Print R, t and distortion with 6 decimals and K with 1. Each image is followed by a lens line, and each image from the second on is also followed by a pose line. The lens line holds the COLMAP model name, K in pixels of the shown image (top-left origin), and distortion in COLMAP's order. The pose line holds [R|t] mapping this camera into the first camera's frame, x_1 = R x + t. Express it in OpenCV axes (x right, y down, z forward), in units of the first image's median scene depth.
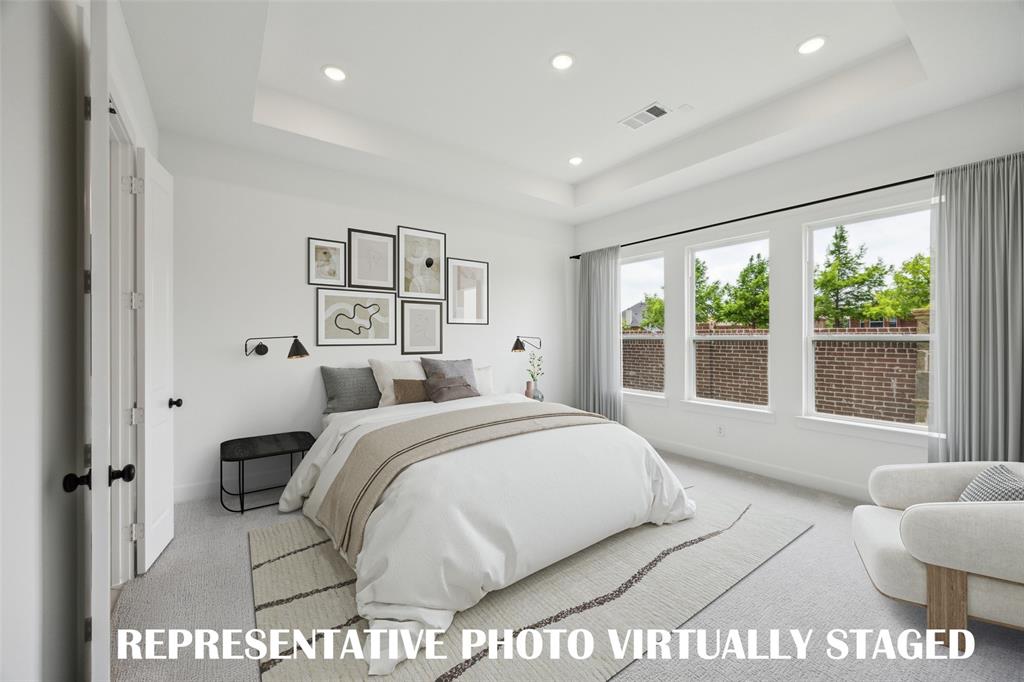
lens RADIAL K [[395.3, 0, 511.3], [0, 395.3, 338.2], [0, 0, 1]] dist [-0.000369, -0.000081]
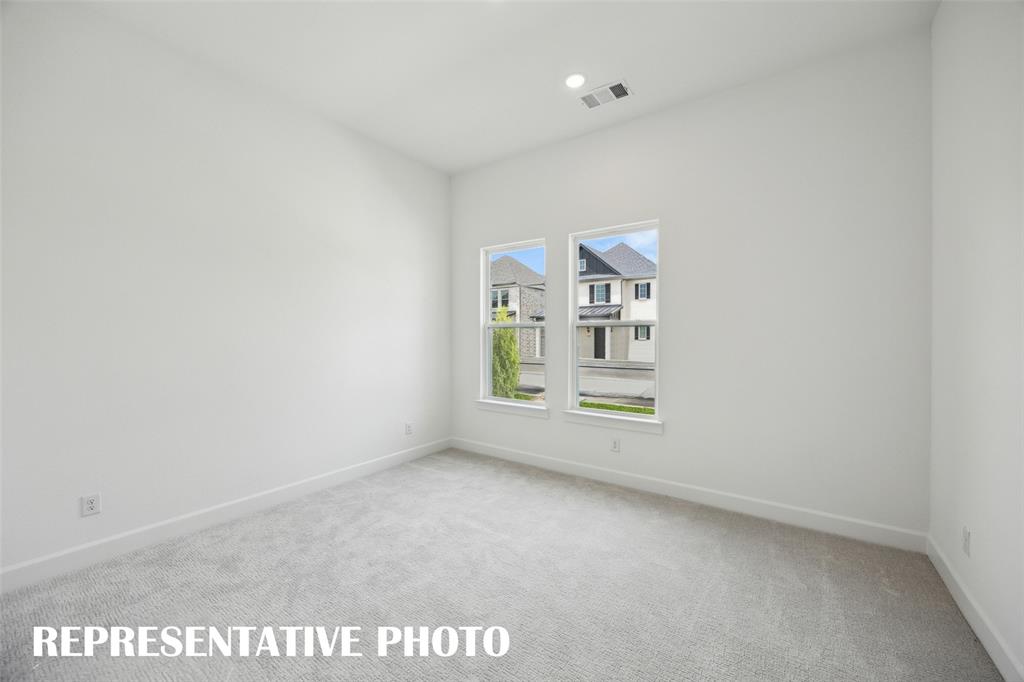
lens RADIAL K [[393.2, 0, 528.4], [0, 393.2, 340.3], [0, 0, 1]] dist [0.001136, 0.000151]
pose [[0.999994, 0.001853, -0.002838, 0.260747], [-0.001842, 0.999990, 0.004067, 0.000180], [0.002846, -0.004062, 0.999988, 0.000272]]
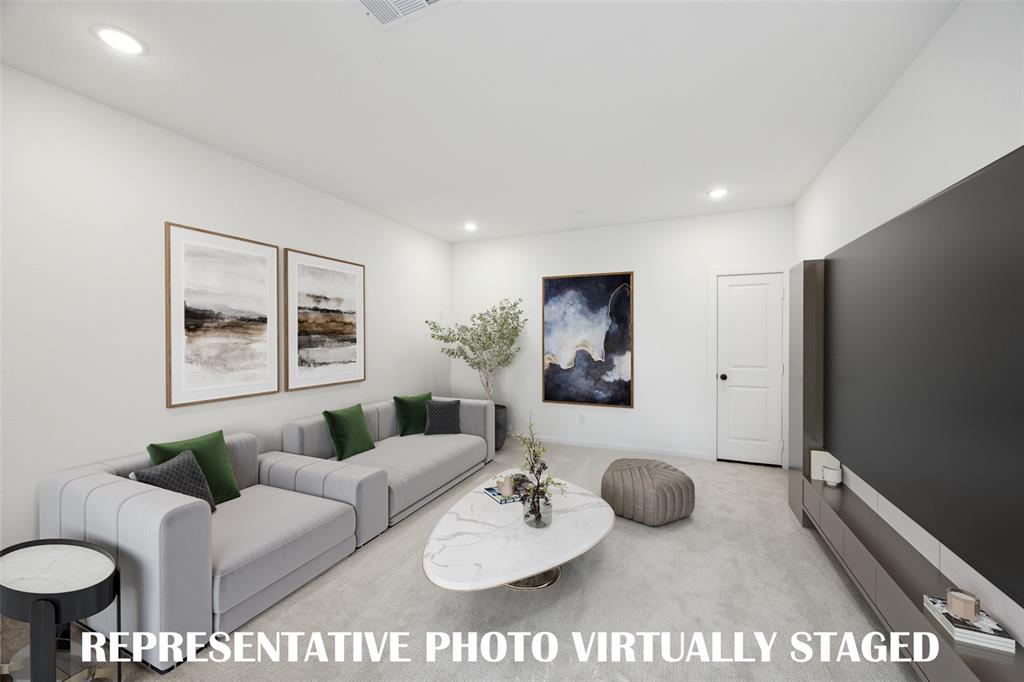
lens RADIAL K [[395.3, 0, 511.3], [0, 395.3, 338.2], [0, 0, 1]] dist [-0.000369, -0.000081]
pose [[0.999989, -0.003123, -0.003440, 0.162612], [0.003107, 0.999985, -0.004480, 0.000799], [0.003454, 0.004469, 0.999984, 0.001004]]
